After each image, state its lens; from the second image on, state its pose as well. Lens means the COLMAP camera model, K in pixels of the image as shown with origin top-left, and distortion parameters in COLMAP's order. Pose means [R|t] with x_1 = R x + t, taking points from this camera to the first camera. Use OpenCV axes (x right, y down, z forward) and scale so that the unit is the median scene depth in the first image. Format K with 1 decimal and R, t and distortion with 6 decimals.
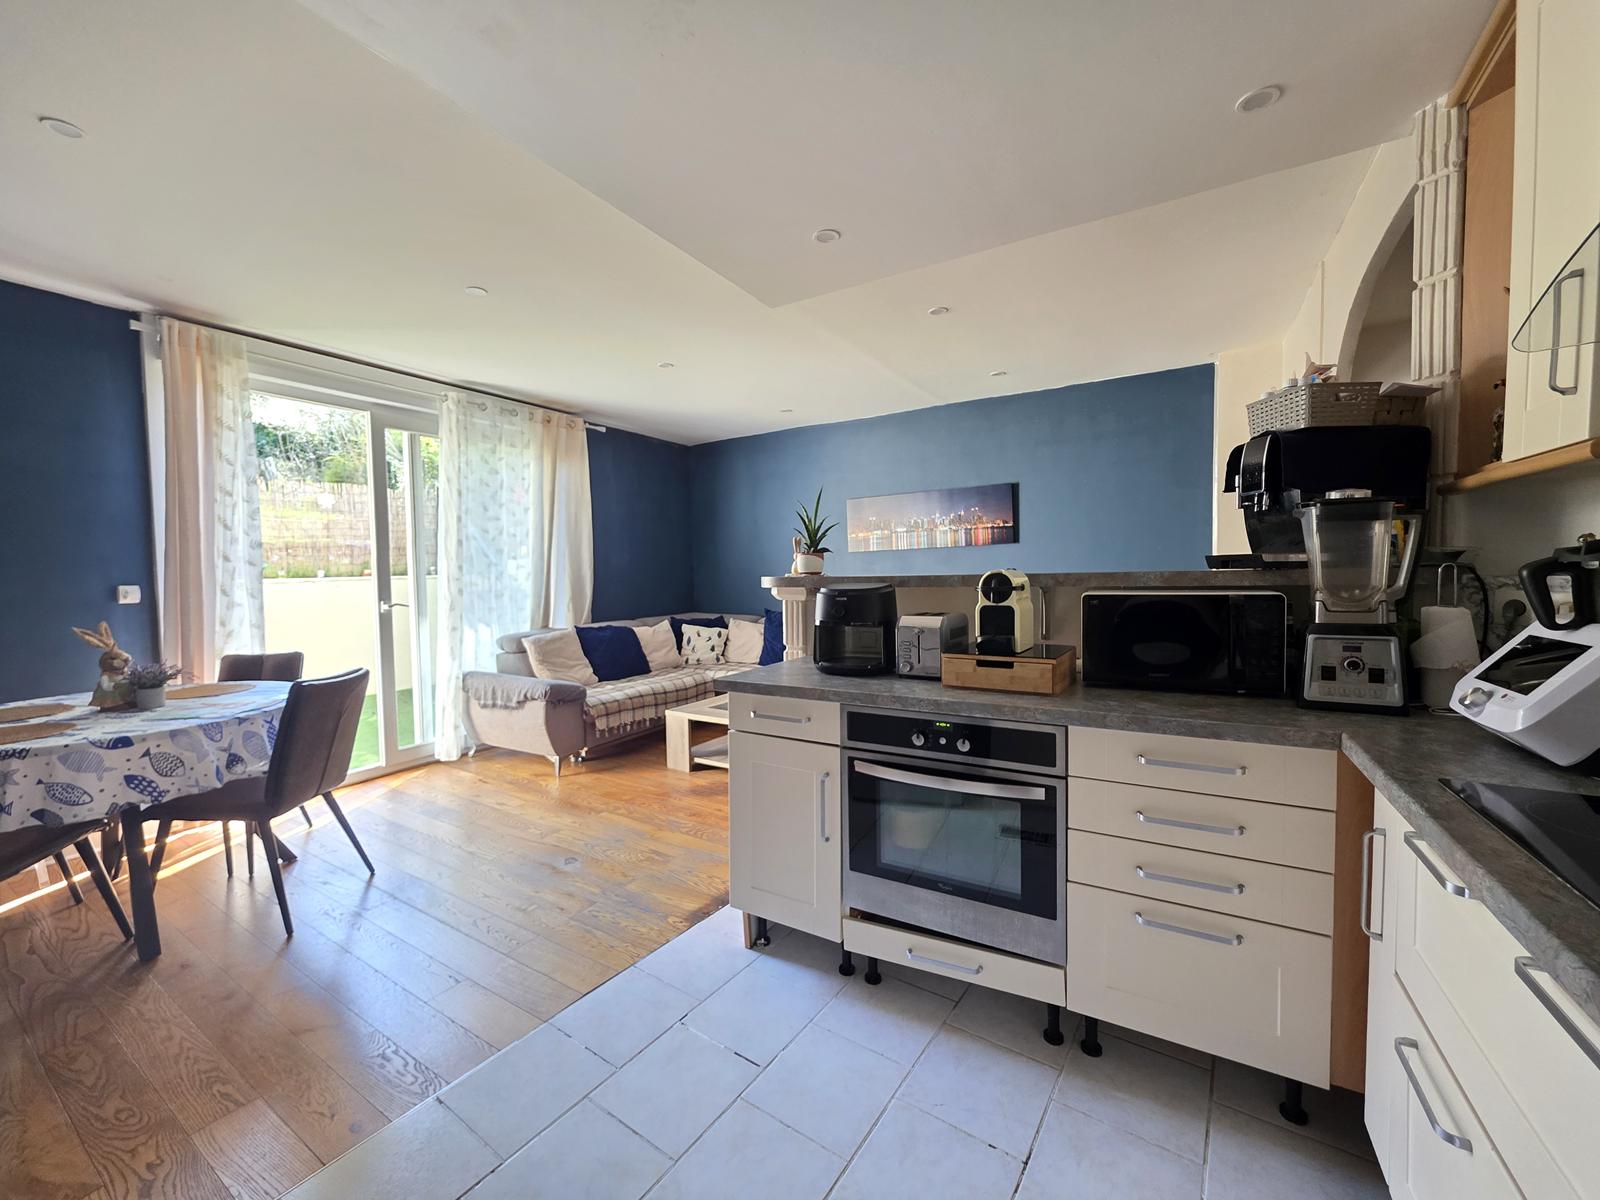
lens RADIAL K [[645.4, 0, 793.9], [0, 645.4, 599.2], [0, 0, 1]] dist [-0.011742, -0.000061]
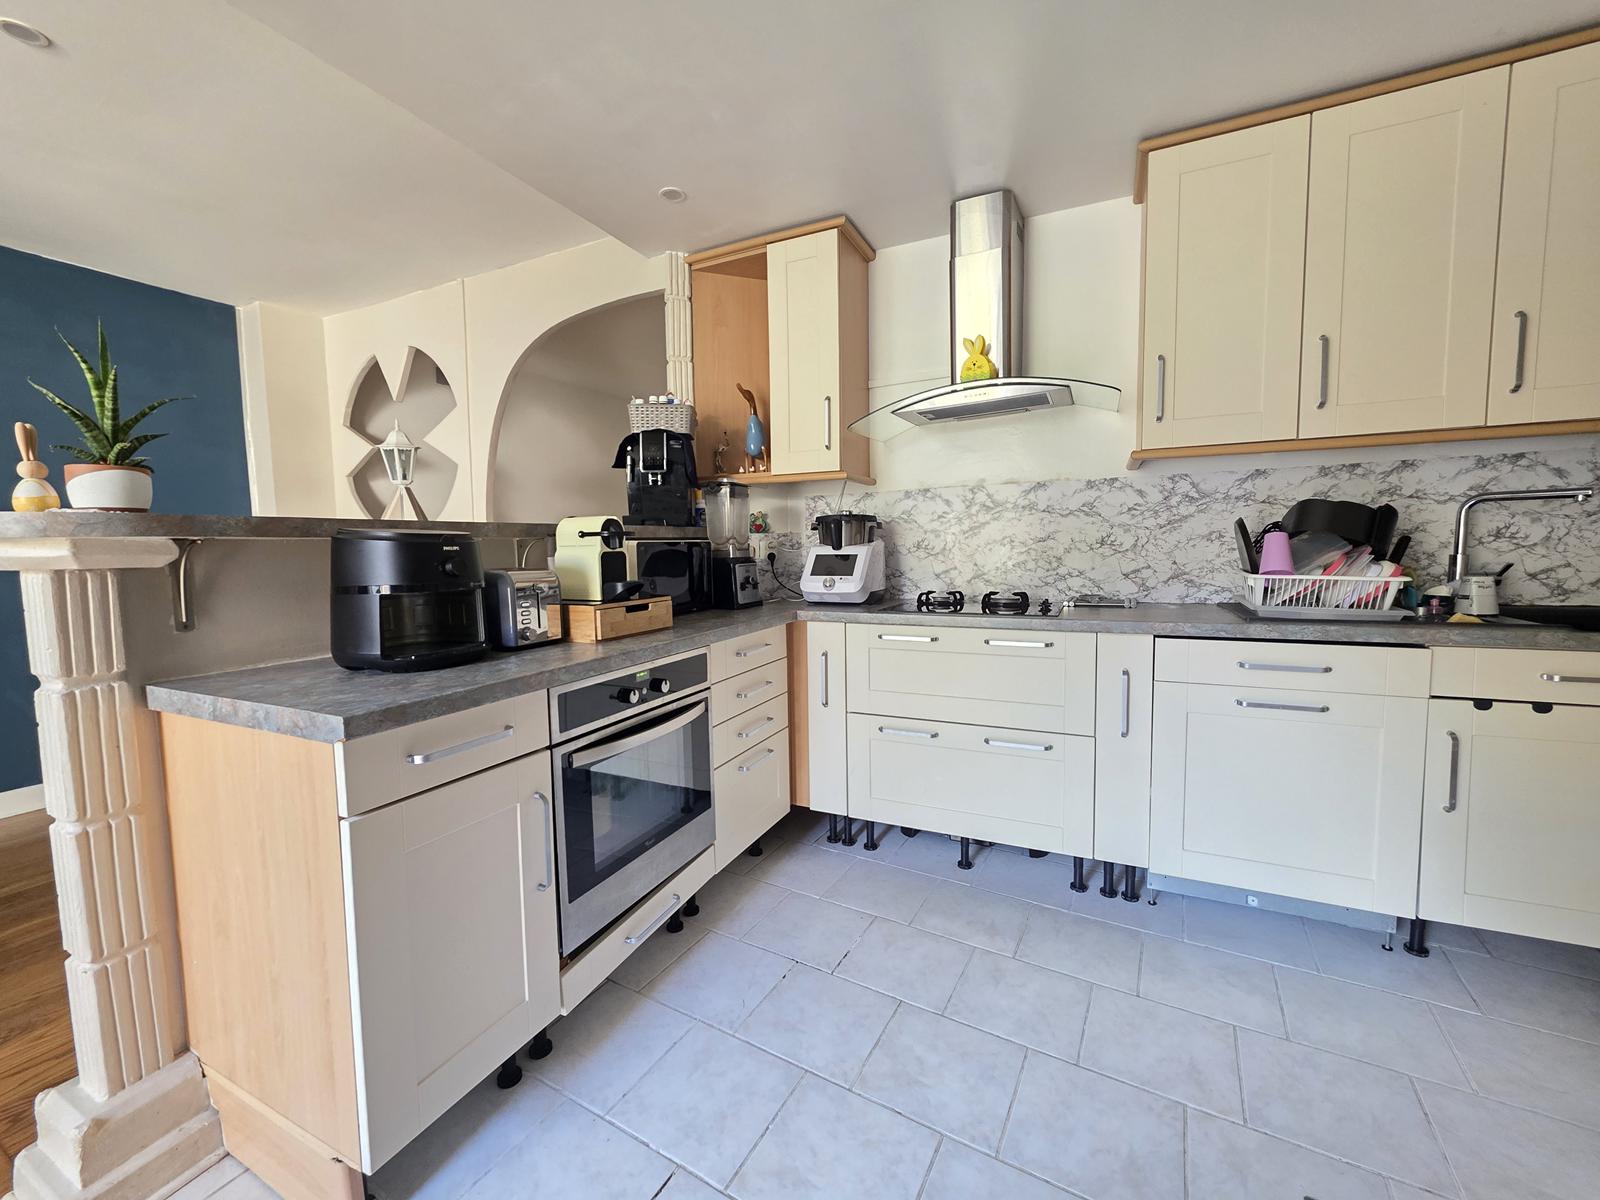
lens RADIAL K [[645.4, 0, 794.2], [0, 645.4, 601.0], [0, 0, 1]] dist [-0.011742, -0.000061]
pose [[-0.102841, -0.062414, 0.992738, -0.673220], [0.061303, 0.995735, 0.068953, 0.032901], [-0.992807, 0.067949, -0.098576, 0.800644]]
